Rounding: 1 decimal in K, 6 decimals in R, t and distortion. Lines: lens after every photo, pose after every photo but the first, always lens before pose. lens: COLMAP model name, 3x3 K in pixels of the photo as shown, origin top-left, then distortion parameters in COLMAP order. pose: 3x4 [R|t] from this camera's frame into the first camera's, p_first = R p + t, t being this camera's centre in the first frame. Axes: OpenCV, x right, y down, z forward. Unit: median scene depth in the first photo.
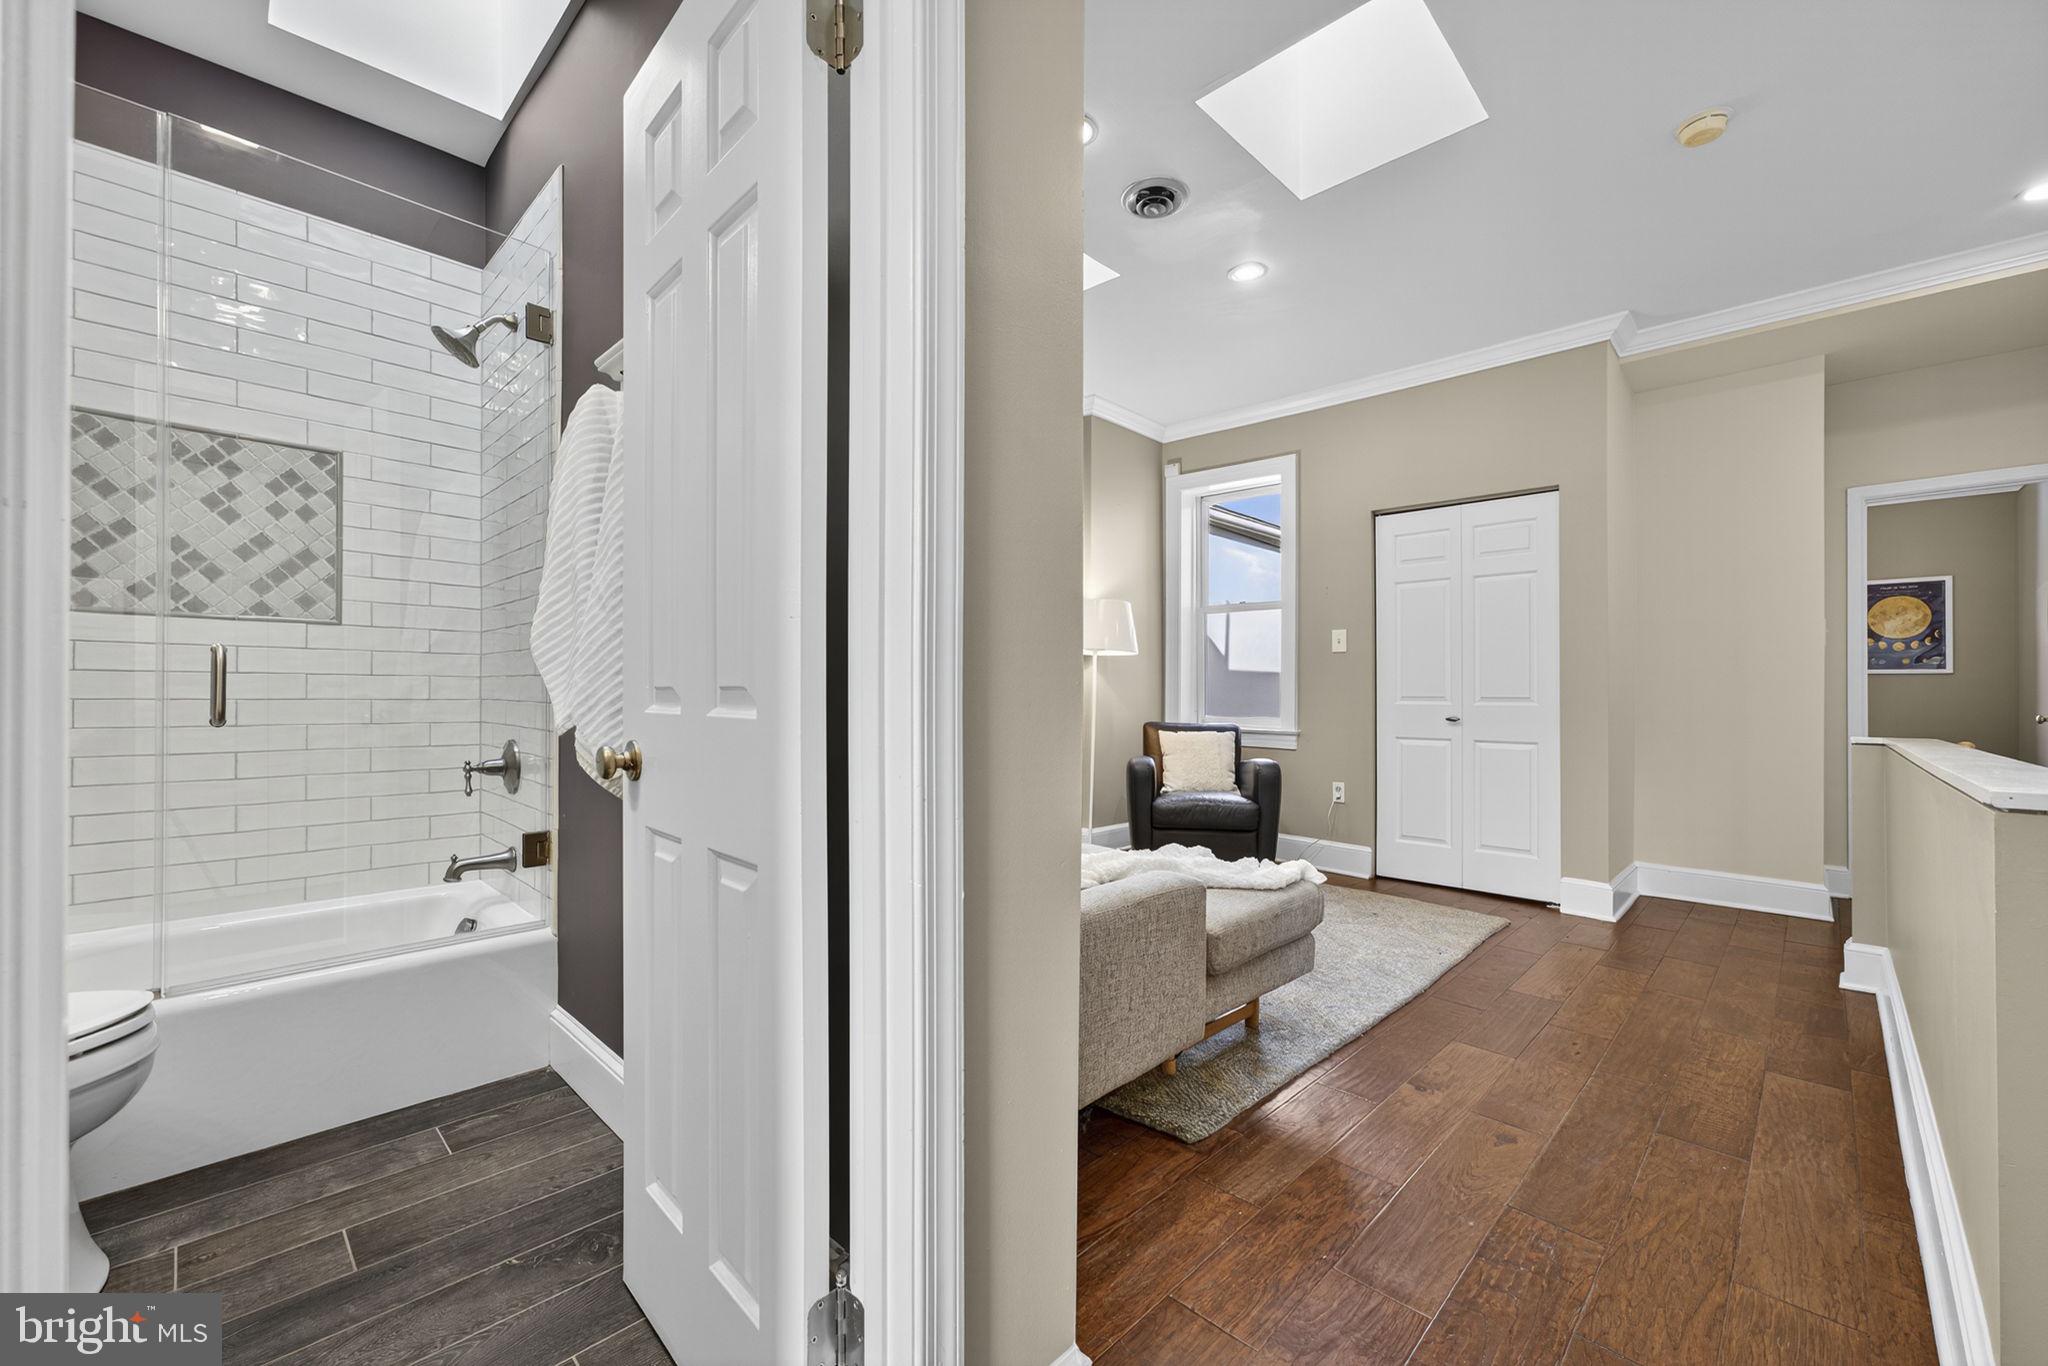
lens RADIAL K [[959.0, 0, 850.6], [0, 959.0, 729.0], [0, 0, 1]] dist [0.012246, -0.000618]
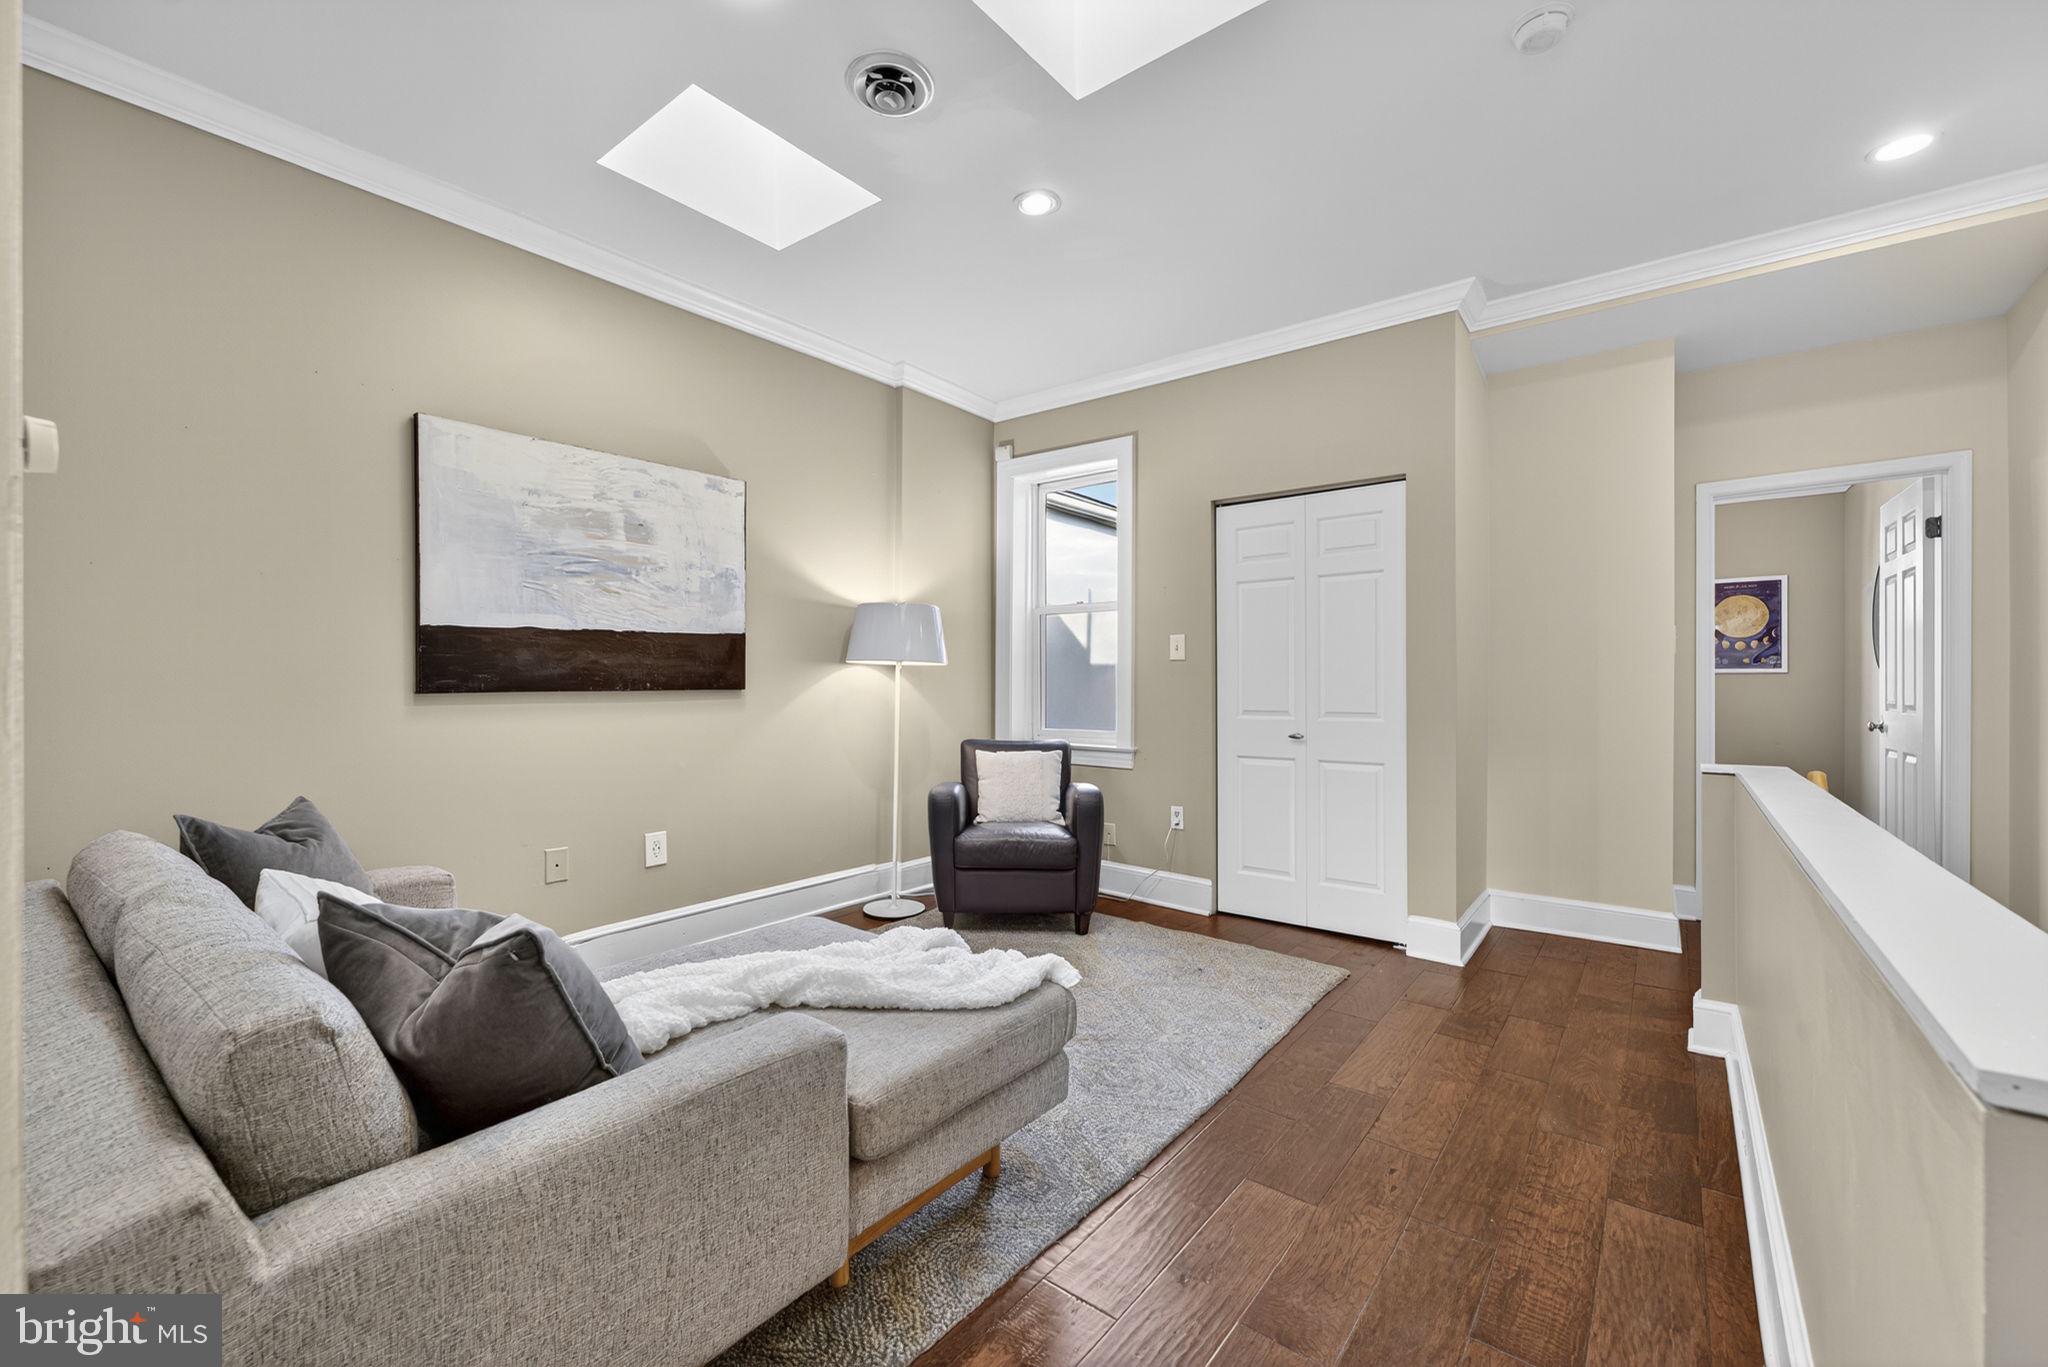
lens RADIAL K [[838.2, 0, 971.1], [0, 838.2, 692.7], [0, 0, 1]] dist [0.000999, -0.000620]
pose [[0.995746, -0.003295, 0.092087, 0.260607], [0.002430, 0.999952, 0.009509, -0.059392], [-0.092114, -0.009244, 0.995706, 0.264478]]
